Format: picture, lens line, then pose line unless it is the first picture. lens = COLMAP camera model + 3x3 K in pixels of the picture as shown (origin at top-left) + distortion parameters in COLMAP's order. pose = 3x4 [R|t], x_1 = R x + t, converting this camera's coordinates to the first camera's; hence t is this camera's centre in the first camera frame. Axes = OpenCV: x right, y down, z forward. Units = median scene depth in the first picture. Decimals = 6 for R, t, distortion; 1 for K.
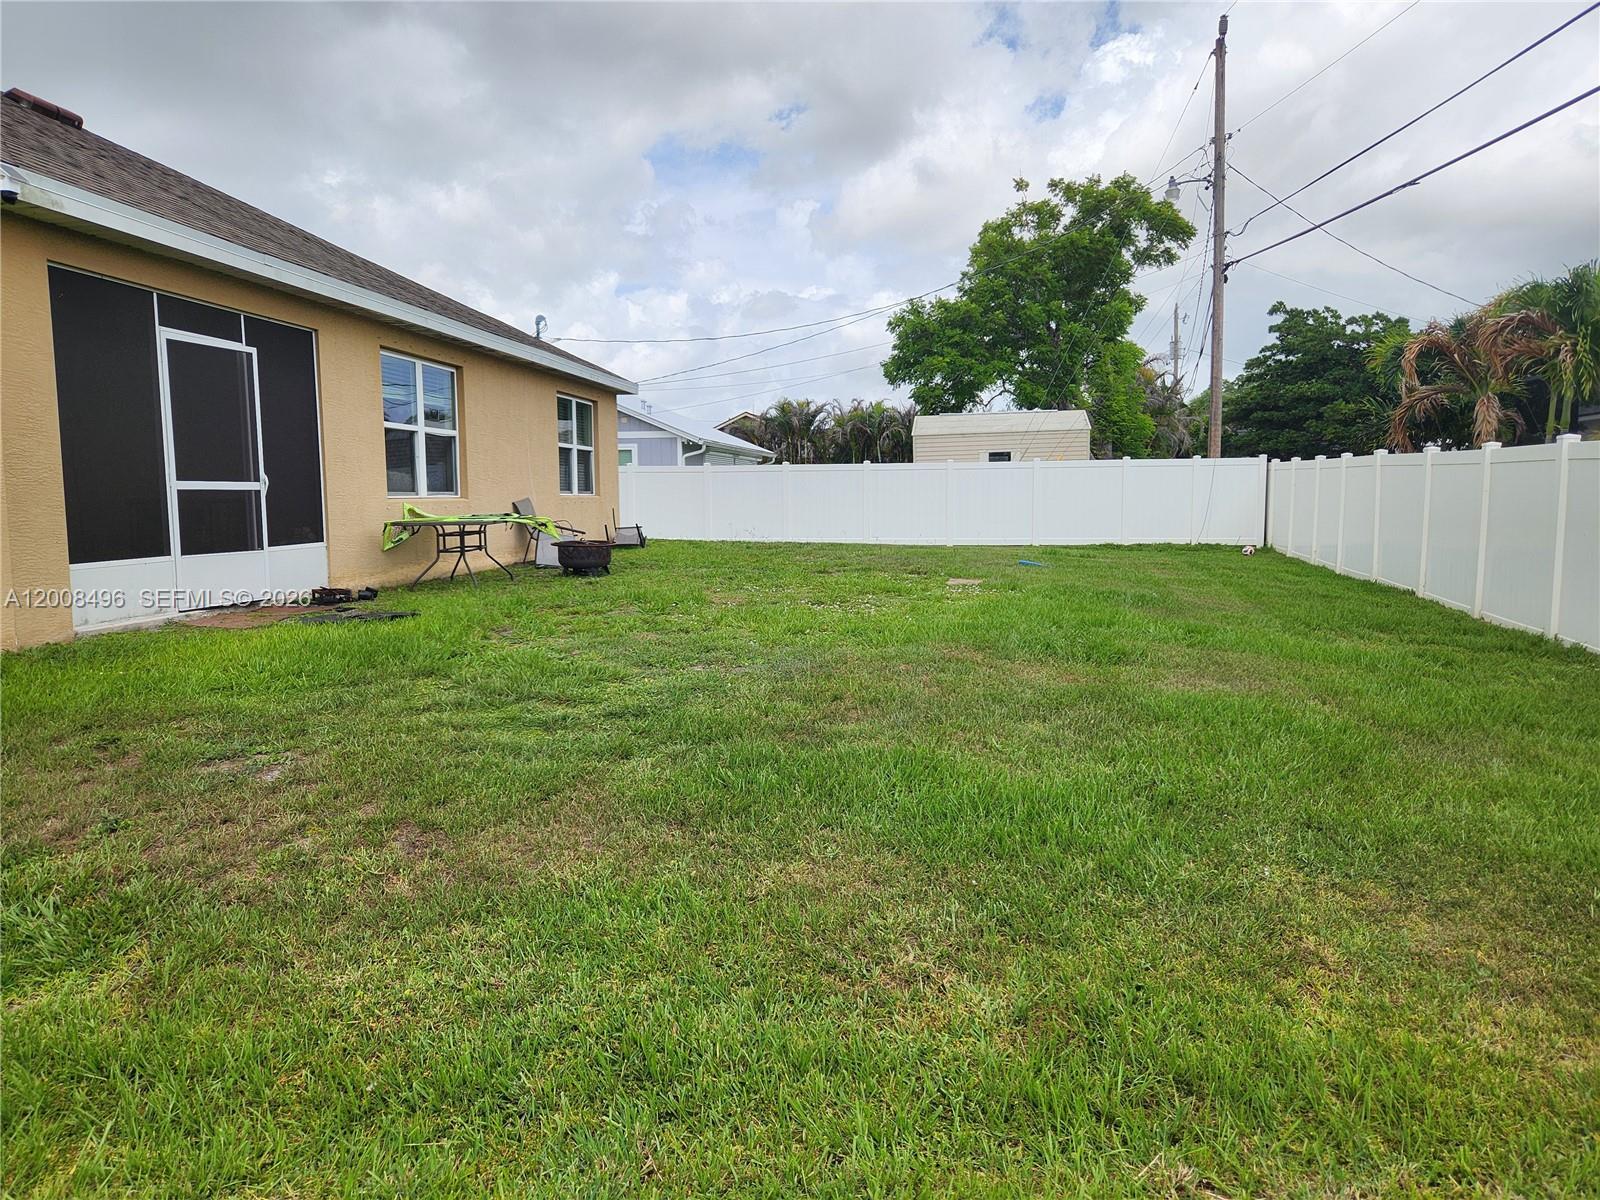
lens RADIAL K [[1076.6, 0, 797.5], [0, 1076.6, 596.1], [0, 0, 1]] dist [0.070004, -0.058585]
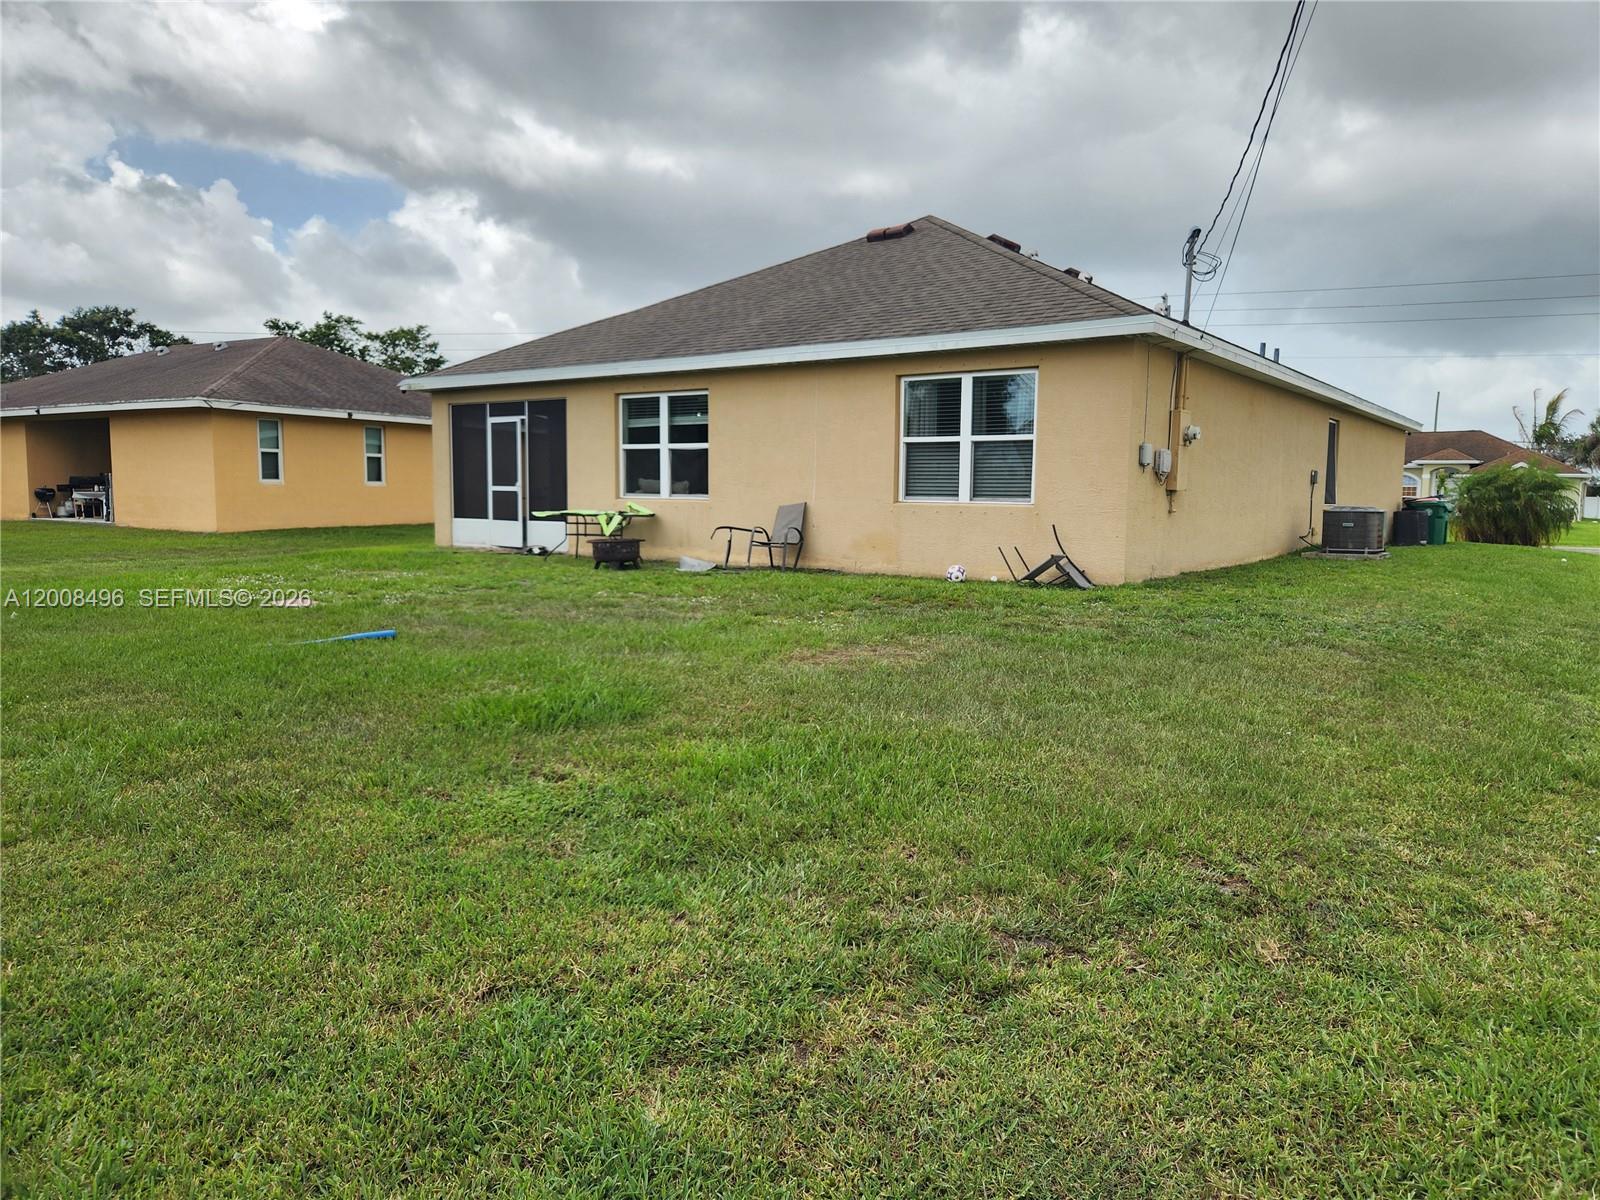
lens RADIAL K [[1076.6, 0, 803.1], [0, 1076.6, 597.5], [0, 0, 1]] dist [0.070004, -0.058585]
pose [[-0.482634, 0.065294, -0.873385, 0.876824], [-0.105049, 0.985702, 0.131741, -0.199231], [0.869499, 0.155331, -0.468875, 2.177459]]
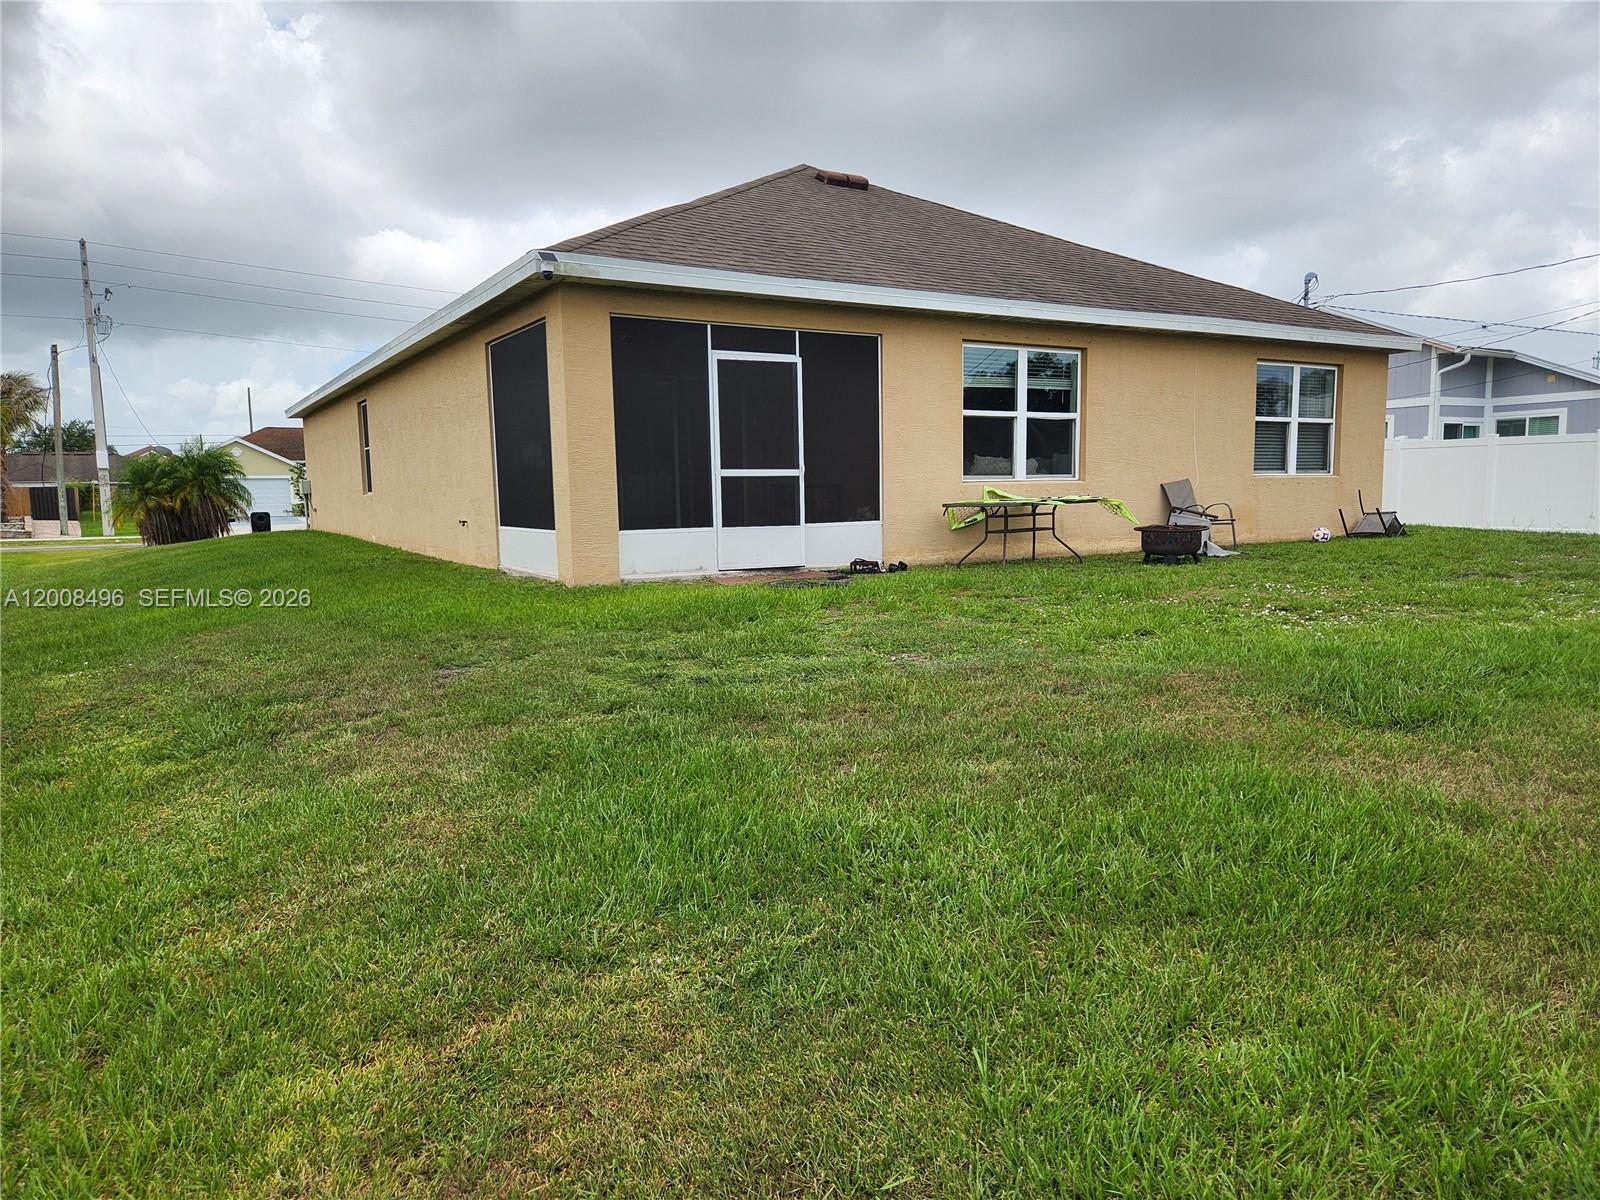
lens RADIAL K [[1076.6, 0, 807.4], [0, 1076.6, 595.7], [0, 0, 1]] dist [0.070004, -0.058585]
pose [[0.630200, 0.077227, -0.772583, 0.411230], [-0.065720, 0.996776, 0.046029, -0.018393], [0.773647, 0.021767, 0.633243, 0.232176]]
